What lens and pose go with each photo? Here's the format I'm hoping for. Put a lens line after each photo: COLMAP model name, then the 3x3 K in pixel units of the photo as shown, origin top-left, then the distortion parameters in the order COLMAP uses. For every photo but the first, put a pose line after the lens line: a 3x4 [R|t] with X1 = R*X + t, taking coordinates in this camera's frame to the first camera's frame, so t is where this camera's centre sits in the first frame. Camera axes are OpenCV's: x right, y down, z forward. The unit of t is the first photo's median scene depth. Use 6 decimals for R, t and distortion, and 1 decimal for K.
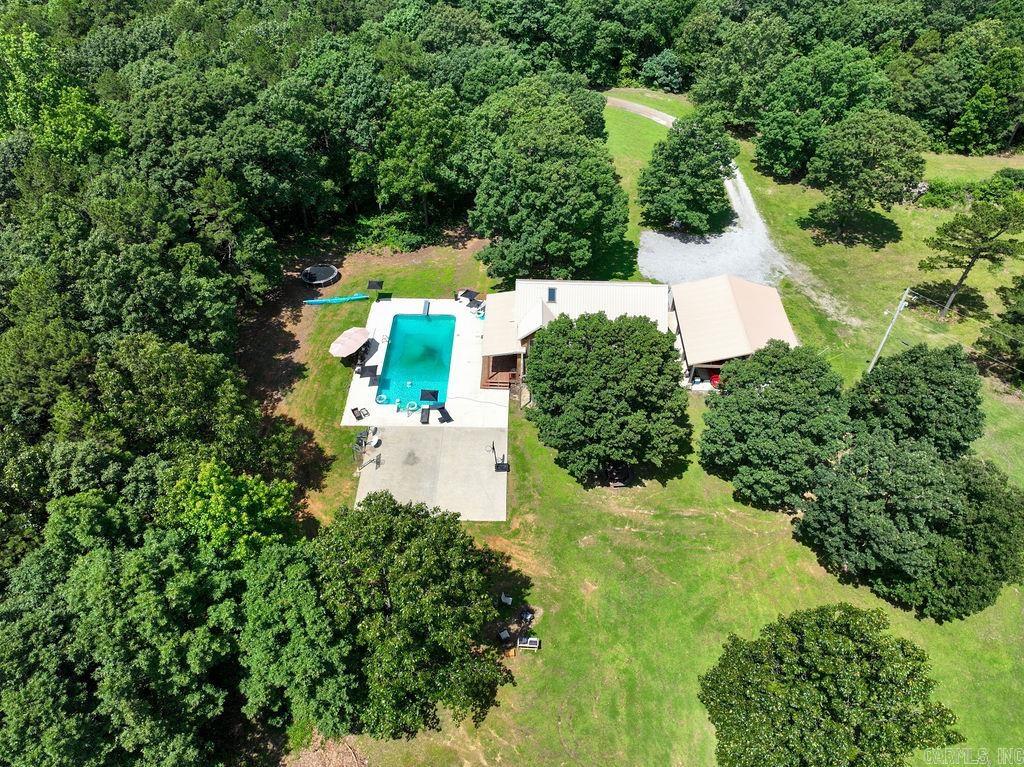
lens RADIAL K [[730.5, 0, 512.0], [0, 730.5, 383.5], [0, 0, 1]] dist [-0.004094, 0.021707]
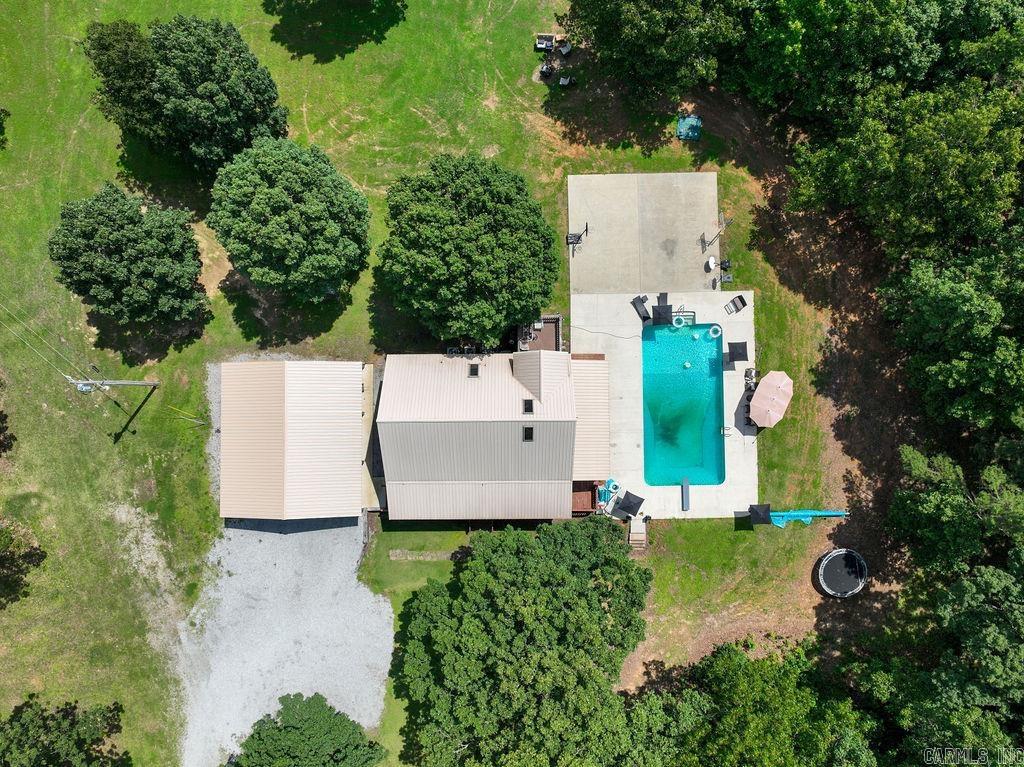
lens RADIAL K [[730.5, 0, 512.0], [0, 730.5, 383.5], [0, 0, 1]] dist [-0.004094, 0.021707]
pose [[-0.999657, 0.025973, -0.003378, 0.071921], [-0.019754, -0.662969, 0.748386, -0.687125], [0.017198, 0.748196, 0.663254, 0.468325]]
